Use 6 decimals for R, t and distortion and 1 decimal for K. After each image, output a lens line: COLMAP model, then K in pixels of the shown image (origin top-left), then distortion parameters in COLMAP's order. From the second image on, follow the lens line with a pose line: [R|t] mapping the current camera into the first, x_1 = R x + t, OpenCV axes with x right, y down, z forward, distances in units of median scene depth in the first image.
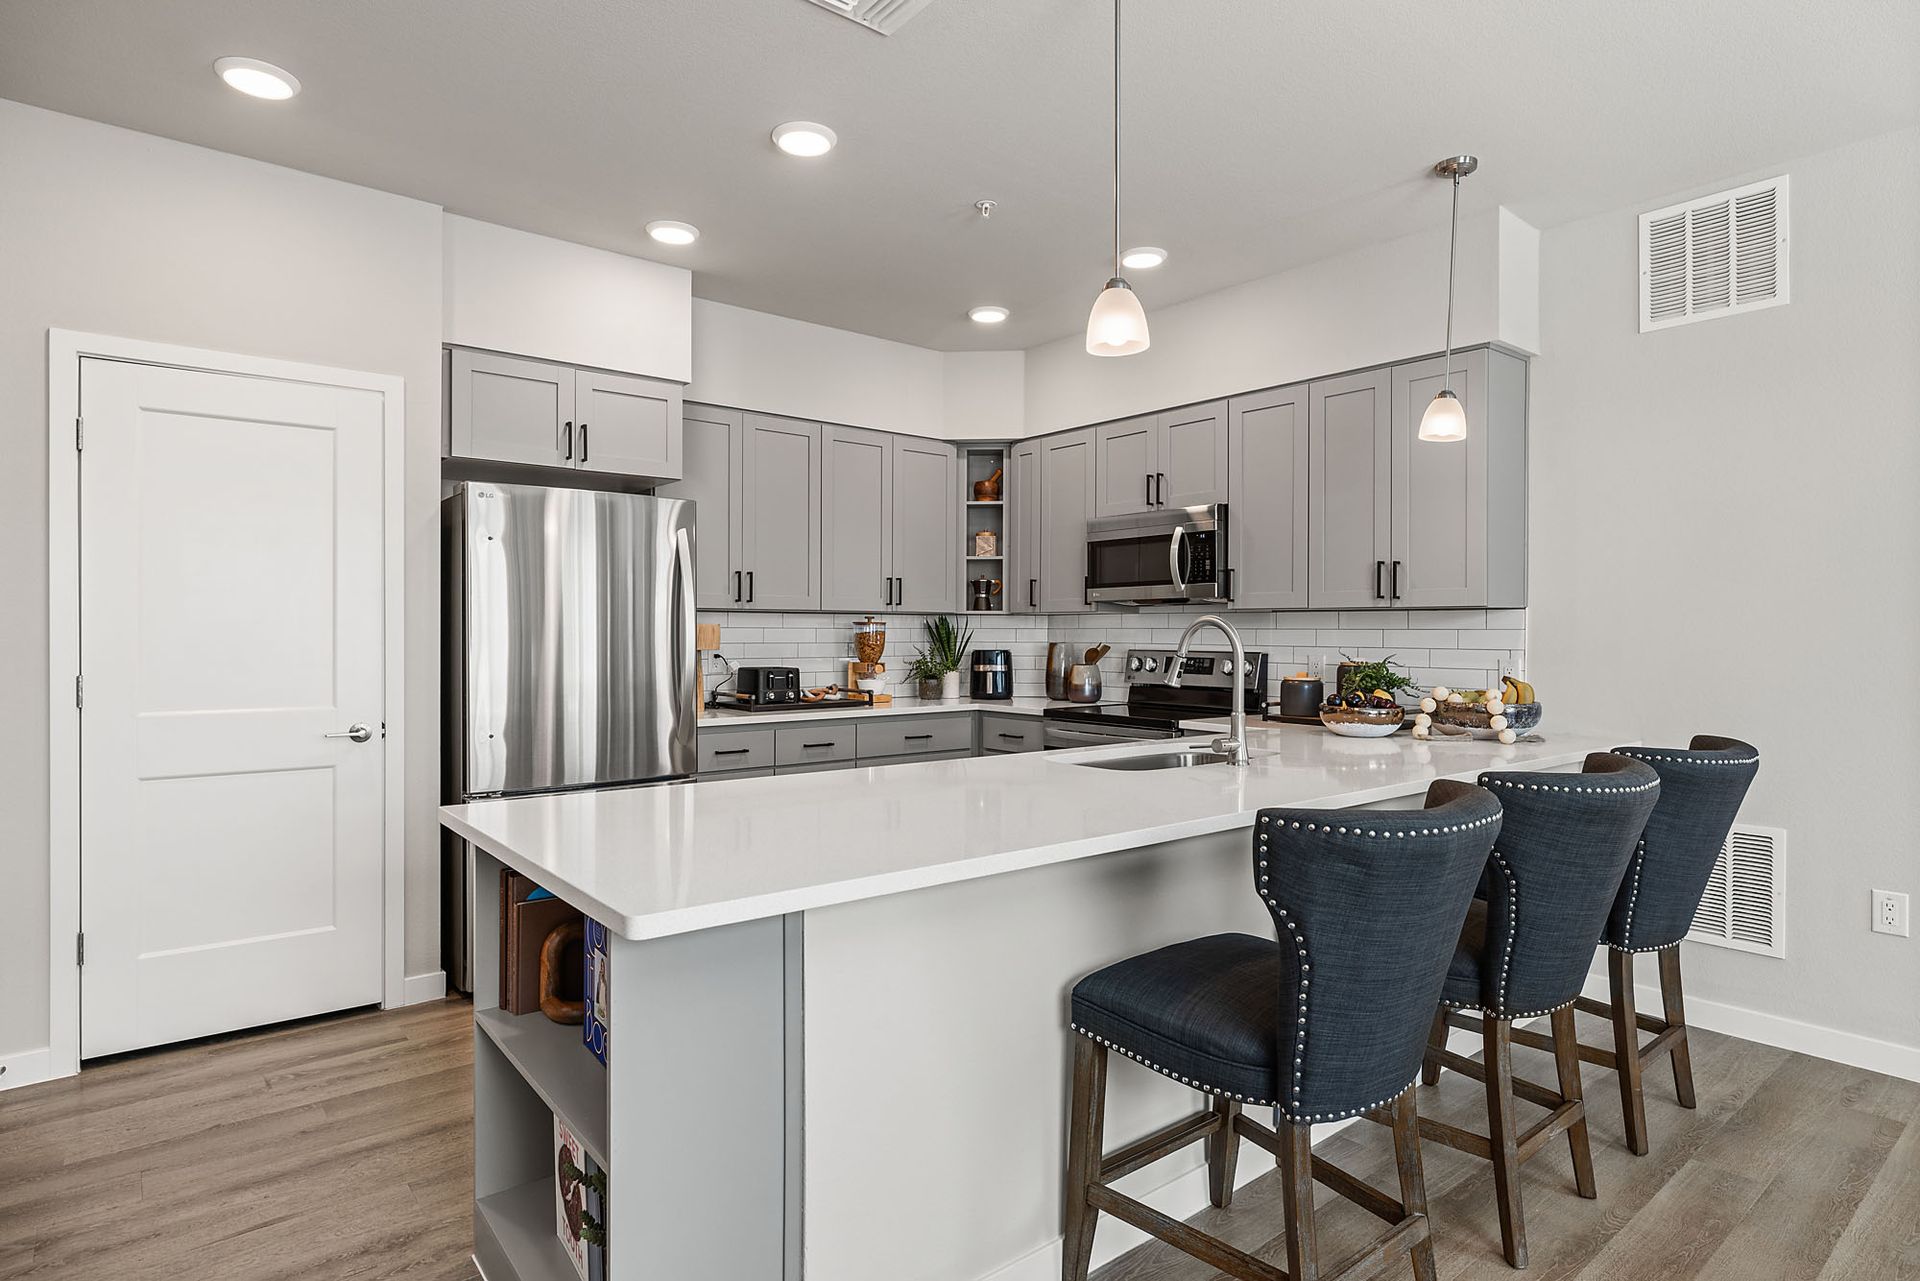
lens RADIAL K [[1034.8, 0, 968.3], [0, 1034.8, 639.3], [0, 0, 1]] dist [-0.003145, 0.000557]
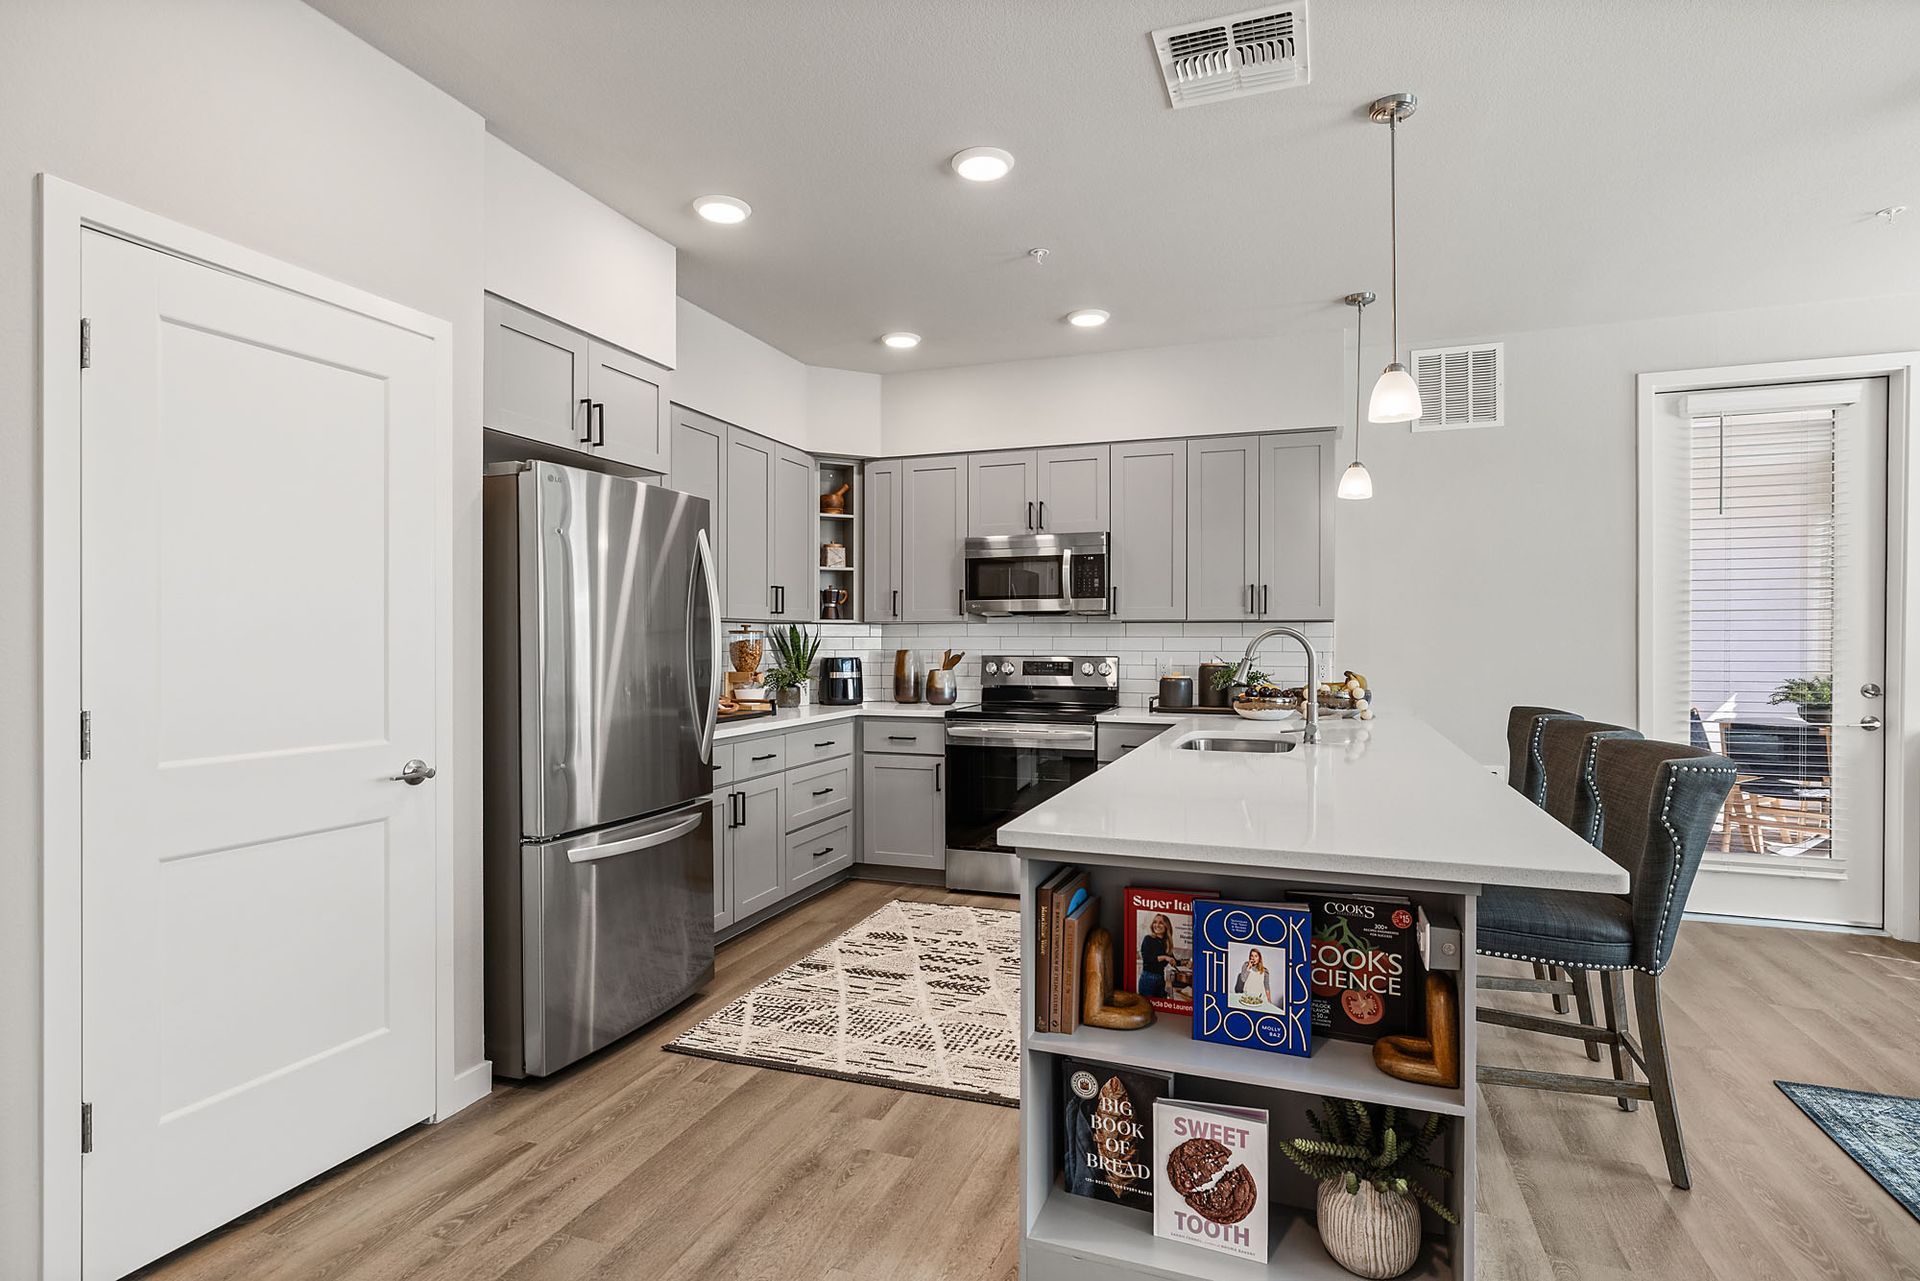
lens RADIAL K [[974.2, 0, 966.0], [0, 974.2, 640.9], [0, 0, 1]] dist [-0.001874, -0.000833]
pose [[0.858108, -0.003700, 0.513456, -0.418453], [0.006637, 0.999970, -0.003886, -0.001982], [-0.513427, 0.006742, 0.858107, 0.108735]]
